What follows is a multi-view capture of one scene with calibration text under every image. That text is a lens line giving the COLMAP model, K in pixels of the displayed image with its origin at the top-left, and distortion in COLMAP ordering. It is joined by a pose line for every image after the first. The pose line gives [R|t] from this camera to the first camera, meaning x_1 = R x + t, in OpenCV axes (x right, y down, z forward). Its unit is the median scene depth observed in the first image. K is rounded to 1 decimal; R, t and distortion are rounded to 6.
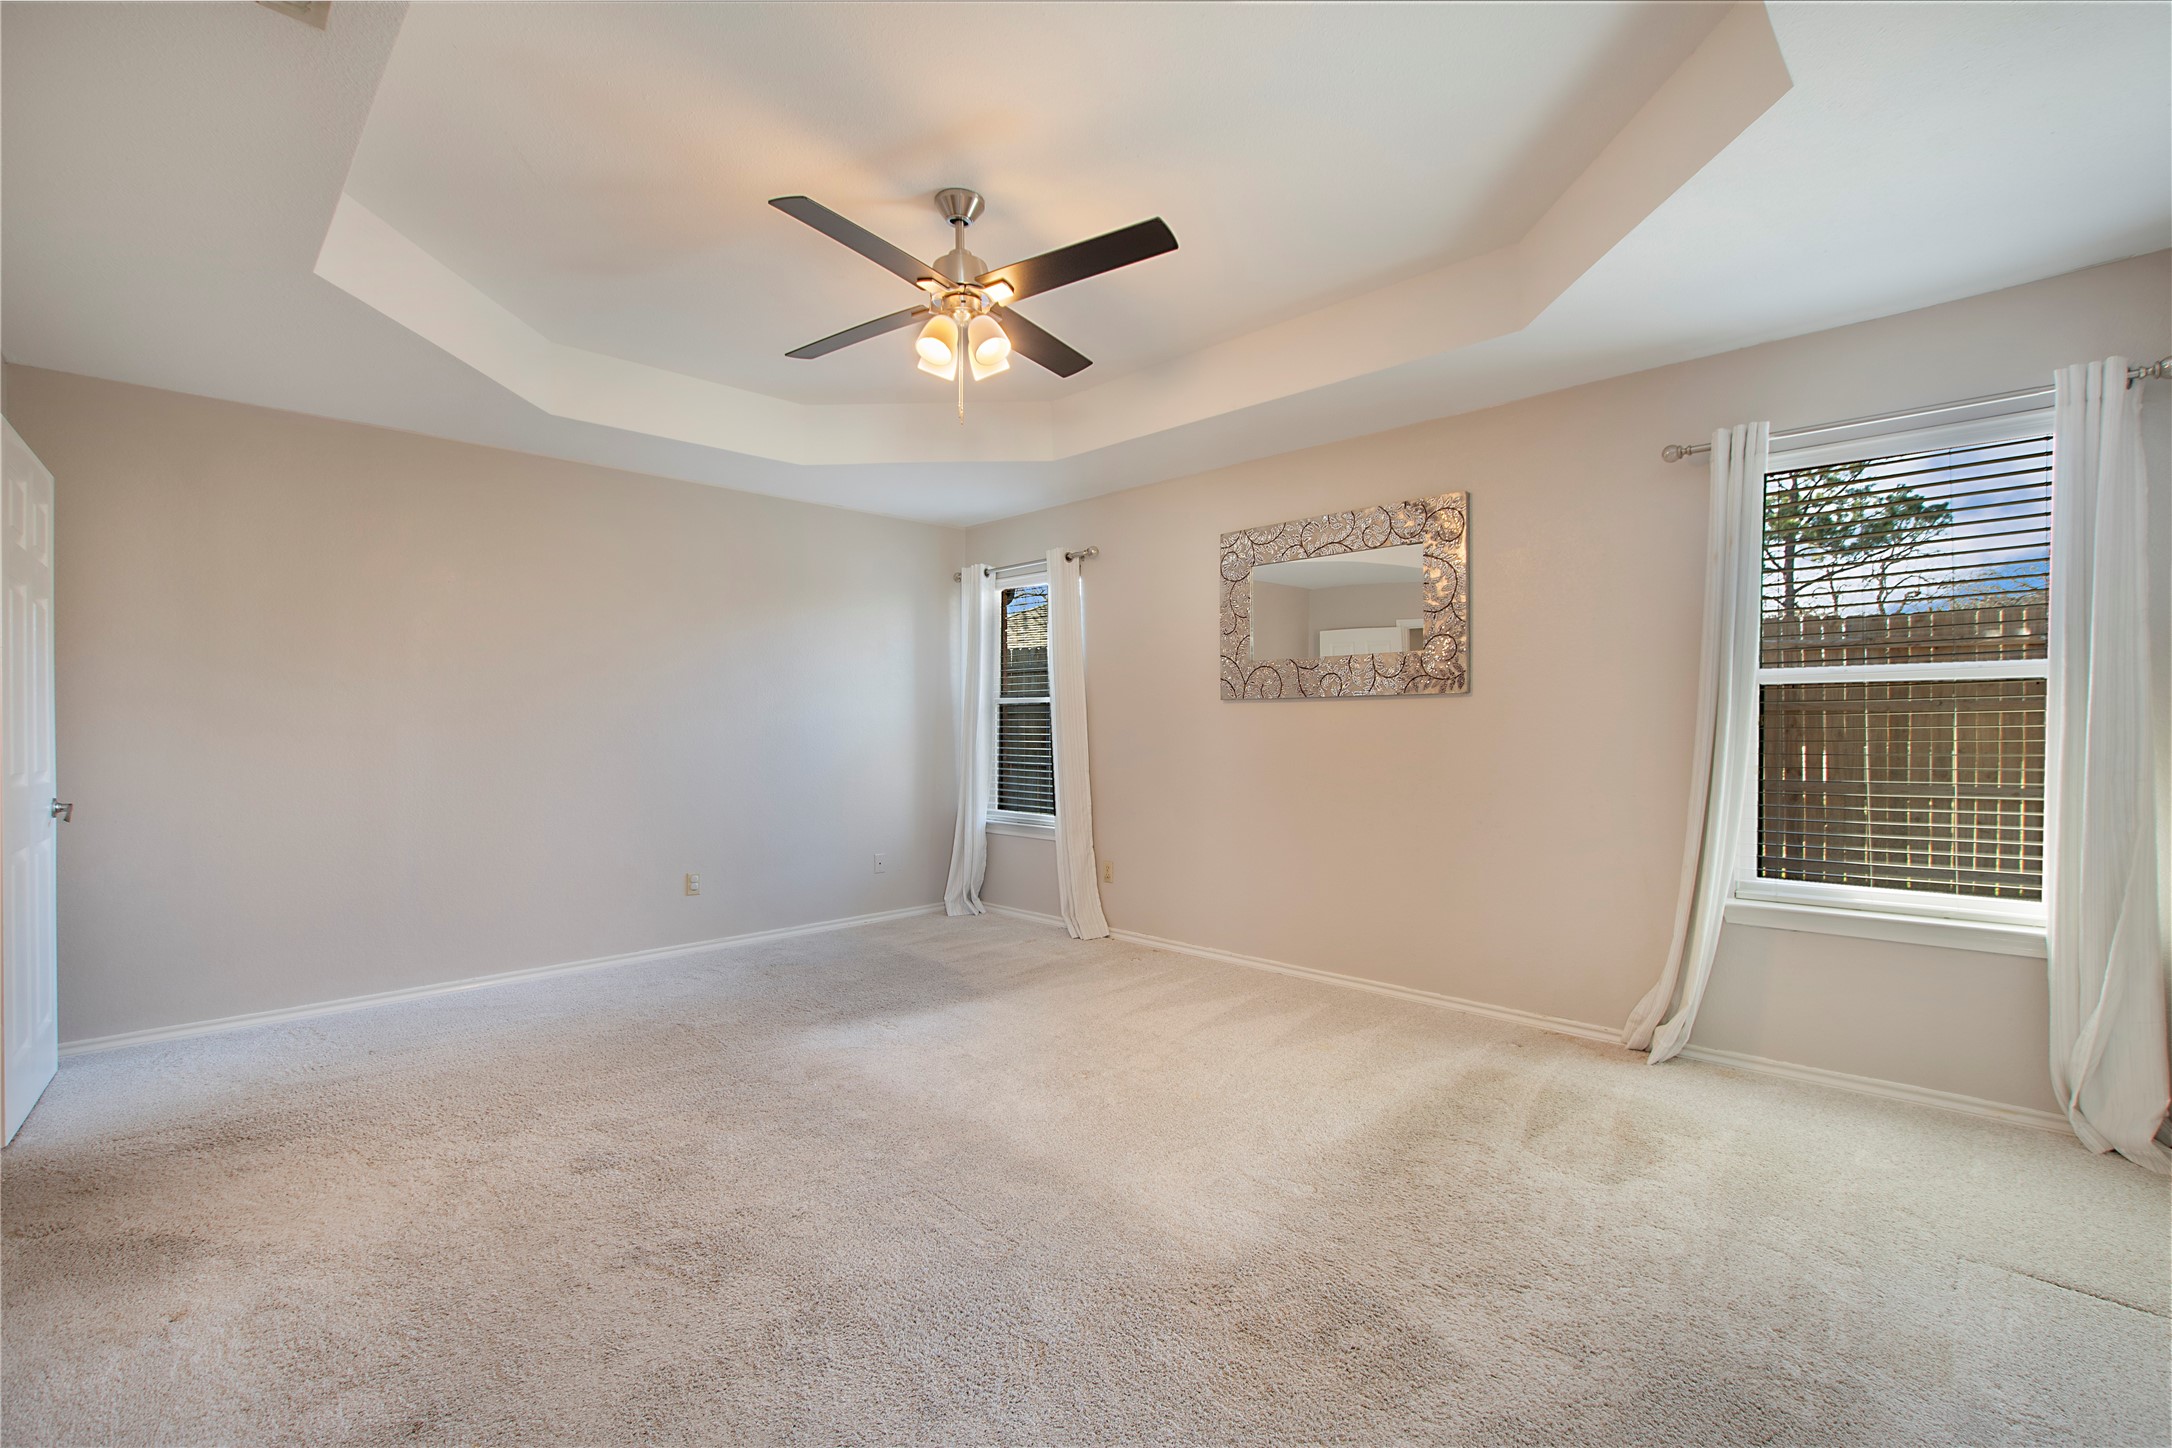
lens RADIAL K [[964.3, 0, 1082.4], [0, 964.3, 730.9], [0, 0, 1]] dist [-0.023604, 0.001107]
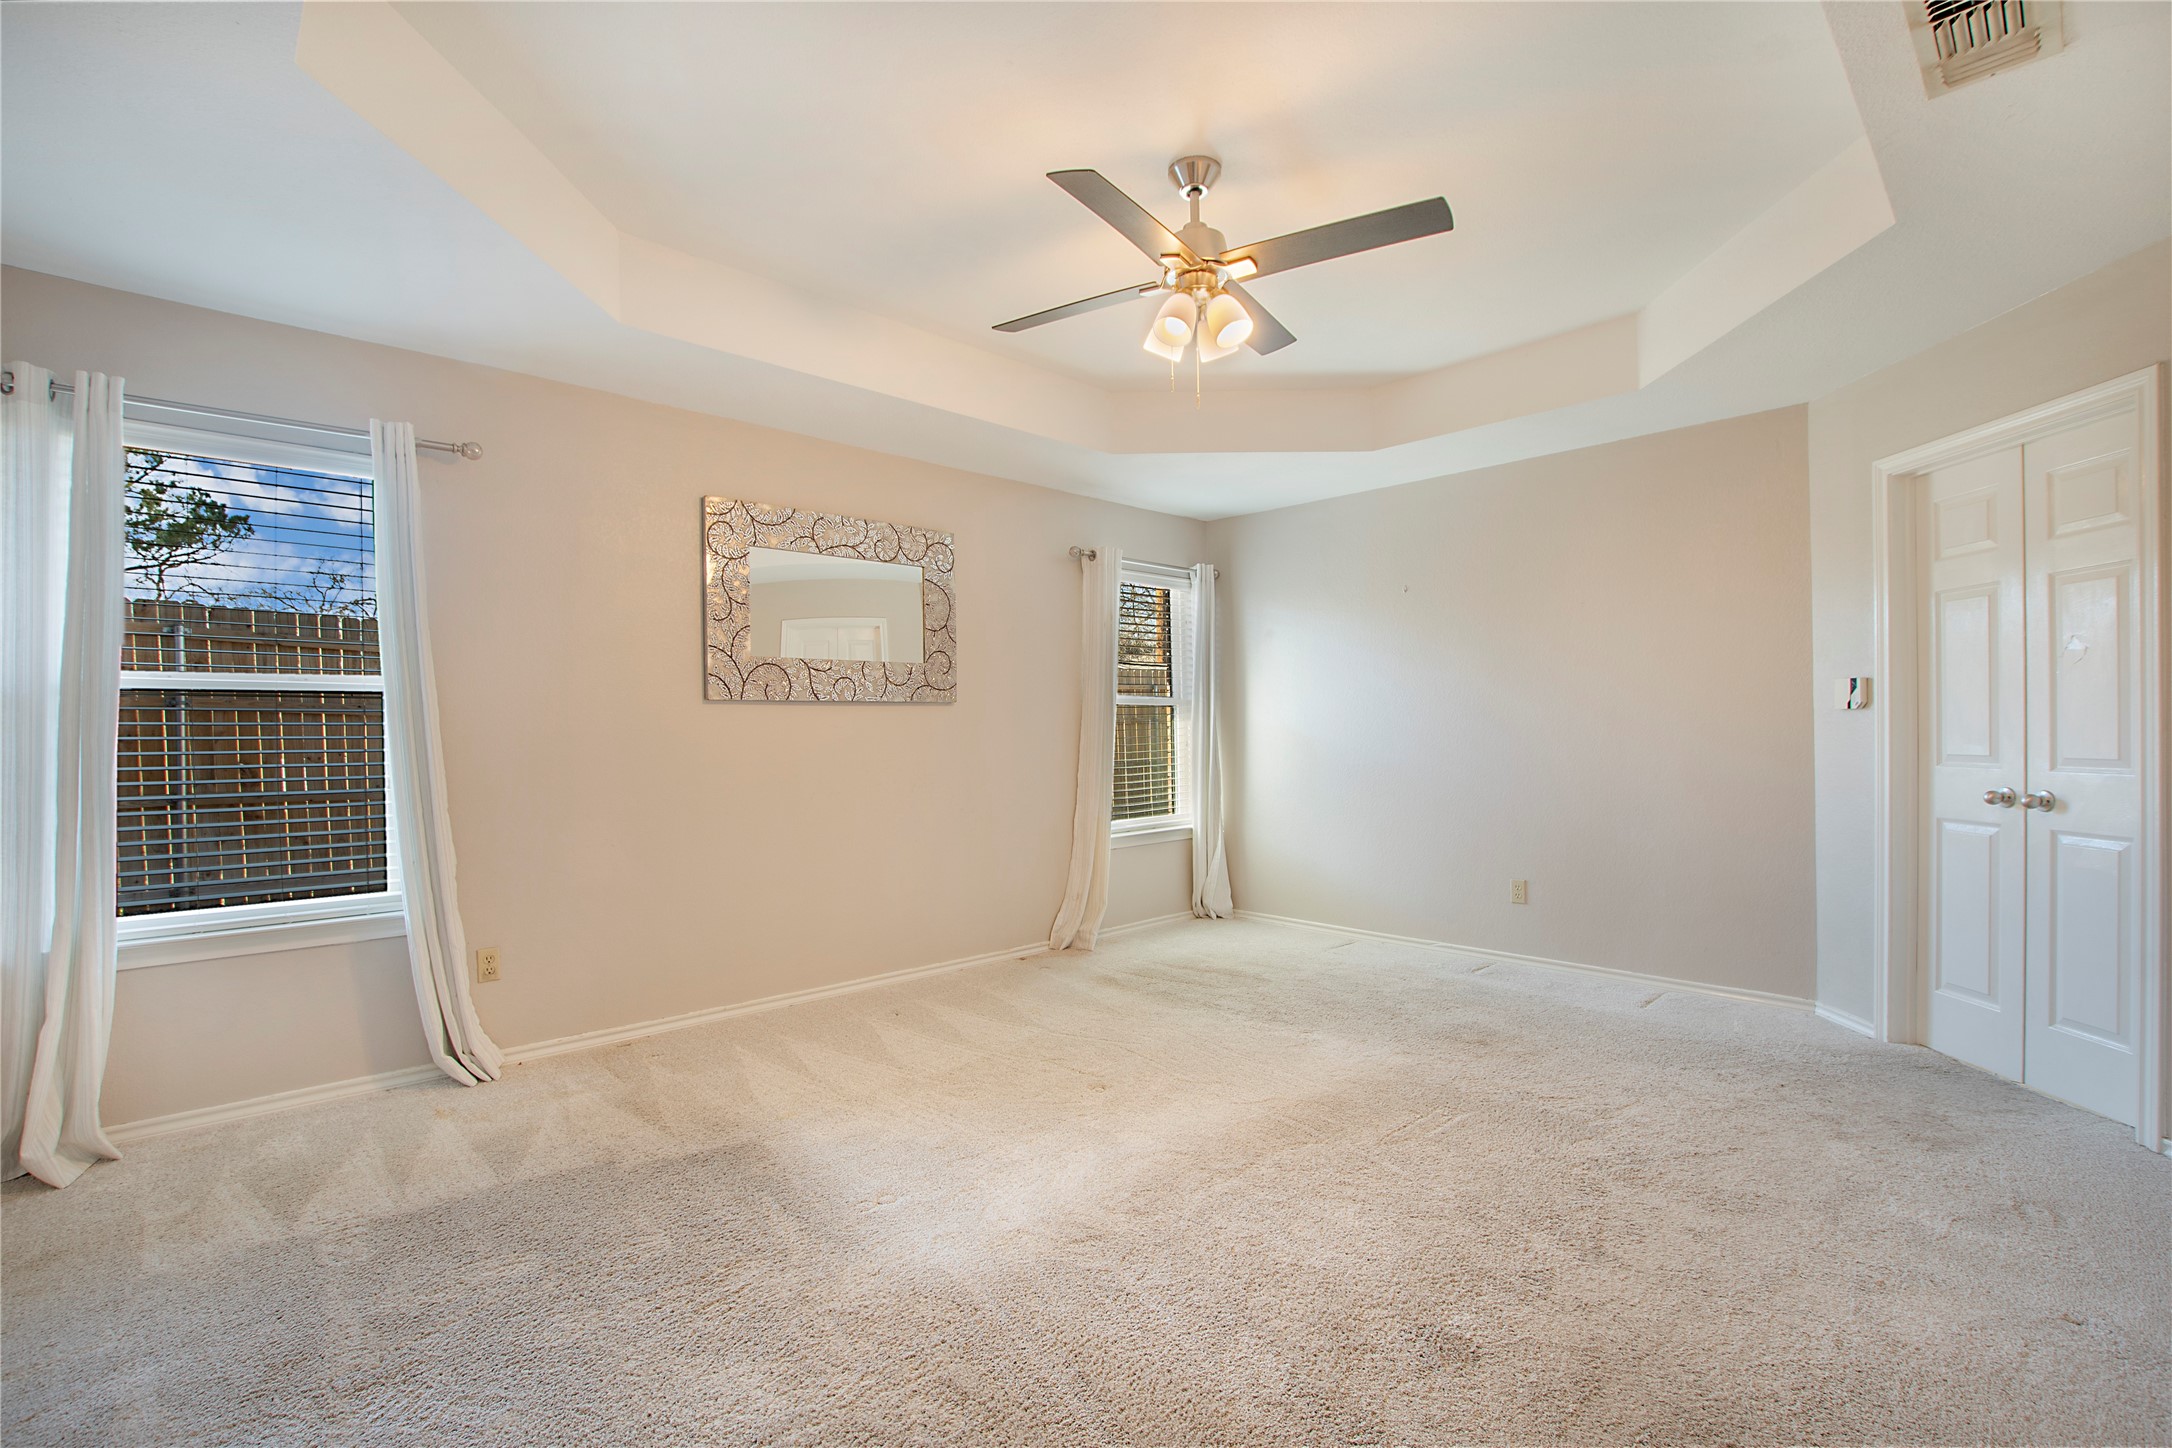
lens RADIAL K [[964.3, 0, 1082.4], [0, 964.3, 730.9], [0, 0, 1]] dist [-0.023604, 0.001107]
pose [[0.036677, -0.001203, 0.999326, -0.710221], [0.013622, 0.999907, 0.000704, -0.002554], [-0.999234, 0.013587, 0.036689, 0.715529]]
